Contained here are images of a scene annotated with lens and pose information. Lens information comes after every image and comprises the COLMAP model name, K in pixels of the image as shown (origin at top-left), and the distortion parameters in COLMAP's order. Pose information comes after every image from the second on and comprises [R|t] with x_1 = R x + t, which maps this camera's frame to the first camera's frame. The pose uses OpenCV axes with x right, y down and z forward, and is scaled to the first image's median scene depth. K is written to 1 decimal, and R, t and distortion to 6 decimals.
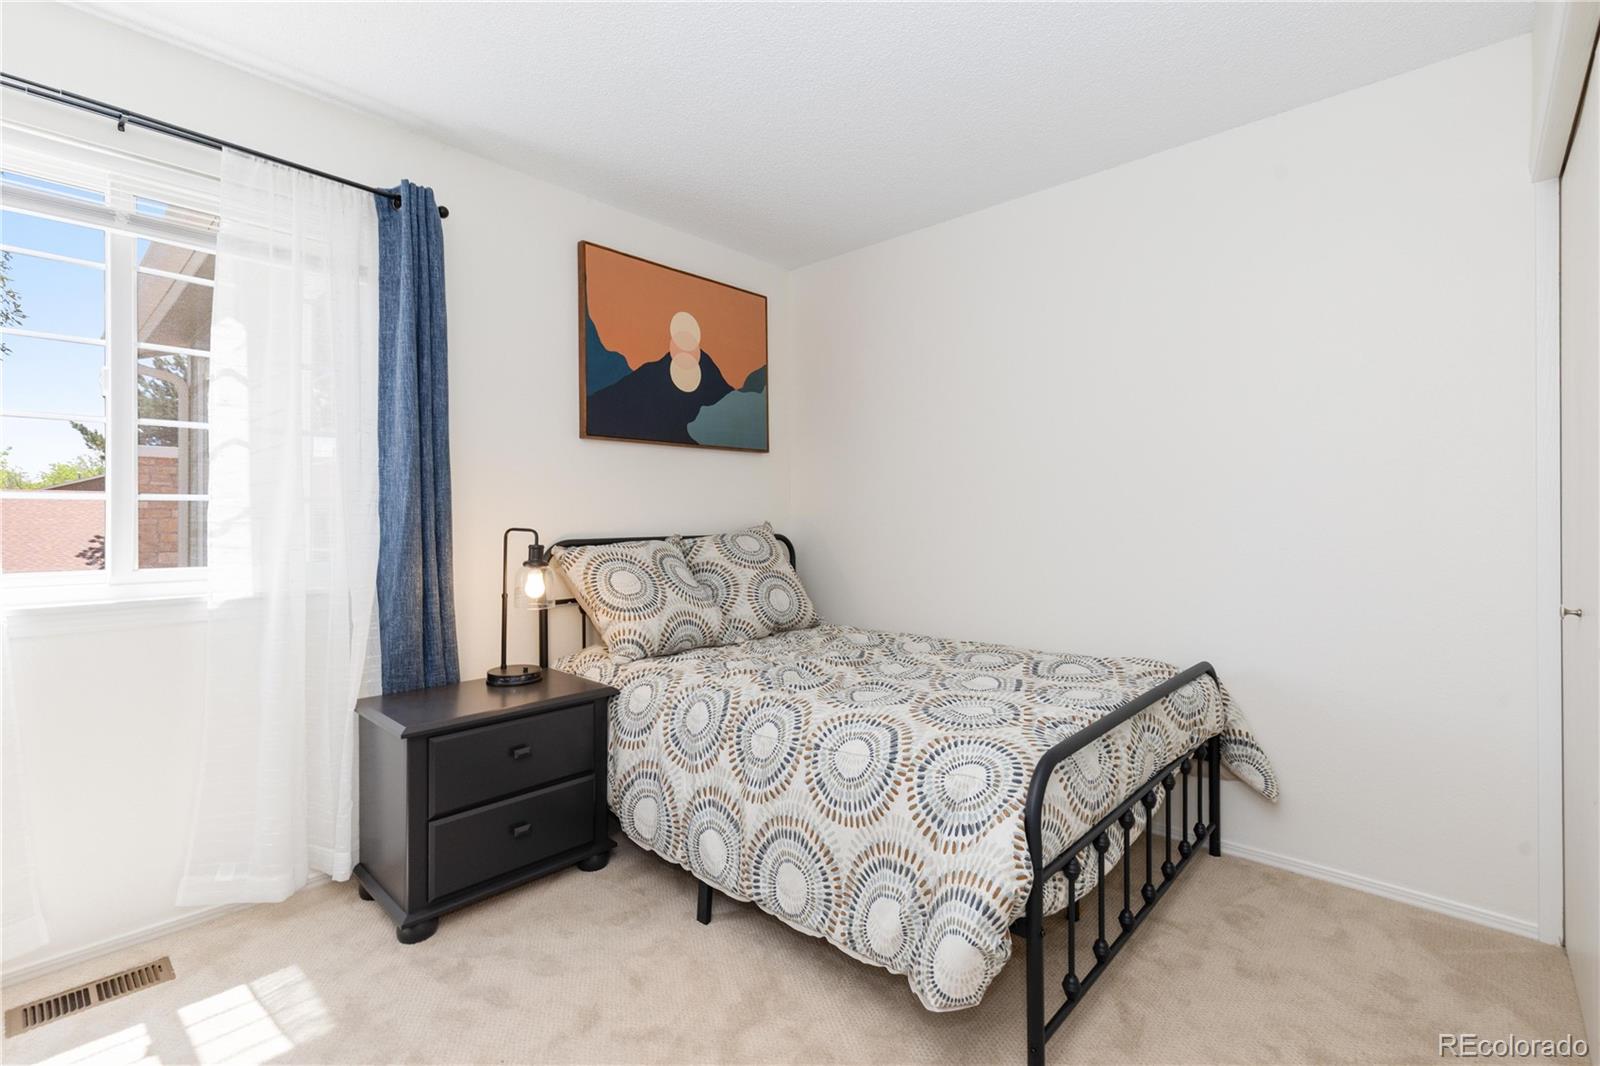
lens RADIAL K [[732.6, 0, 788.2], [0, 732.6, 520.4], [0, 0, 1]] dist [0.004620, 0.000400]
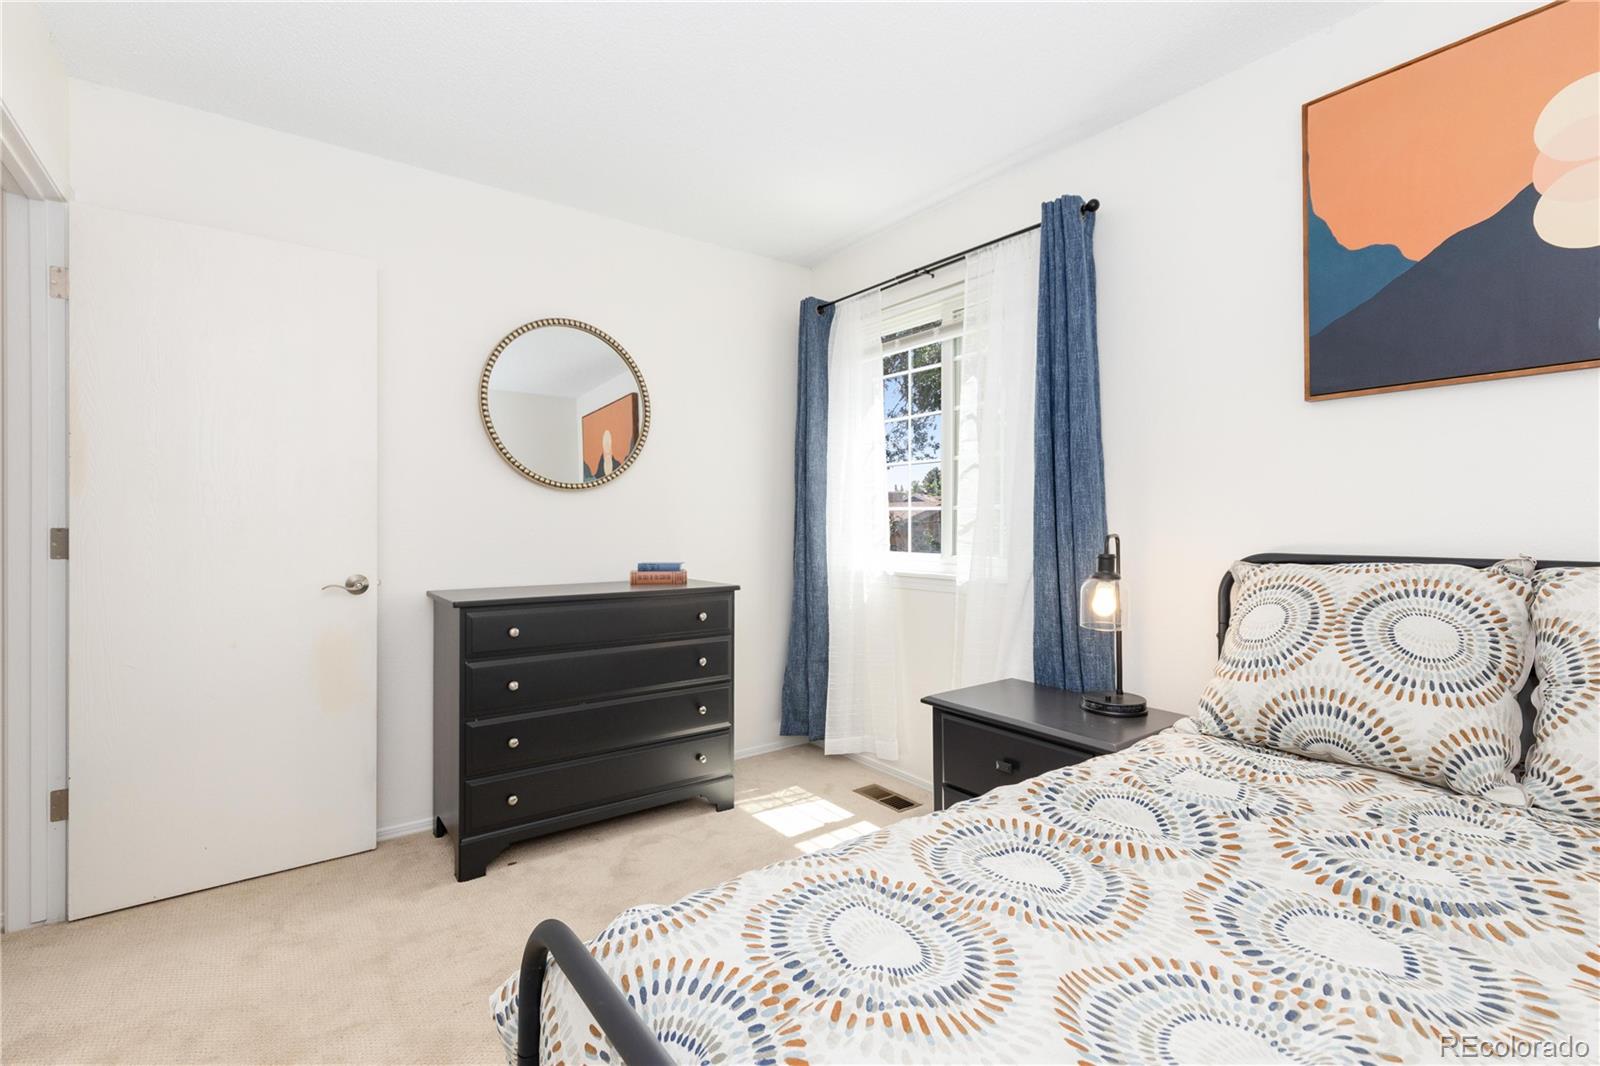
lens RADIAL K [[732.6, 0, 788.6], [0, 732.6, 528.0], [0, 0, 1]] dist [0.004620, 0.000400]
pose [[-0.210476, 0.008829, -0.977559, 0.501122], [-0.002804, 0.999950, 0.009635, -0.003887], [0.977595, 0.004769, -0.210441, 0.729922]]
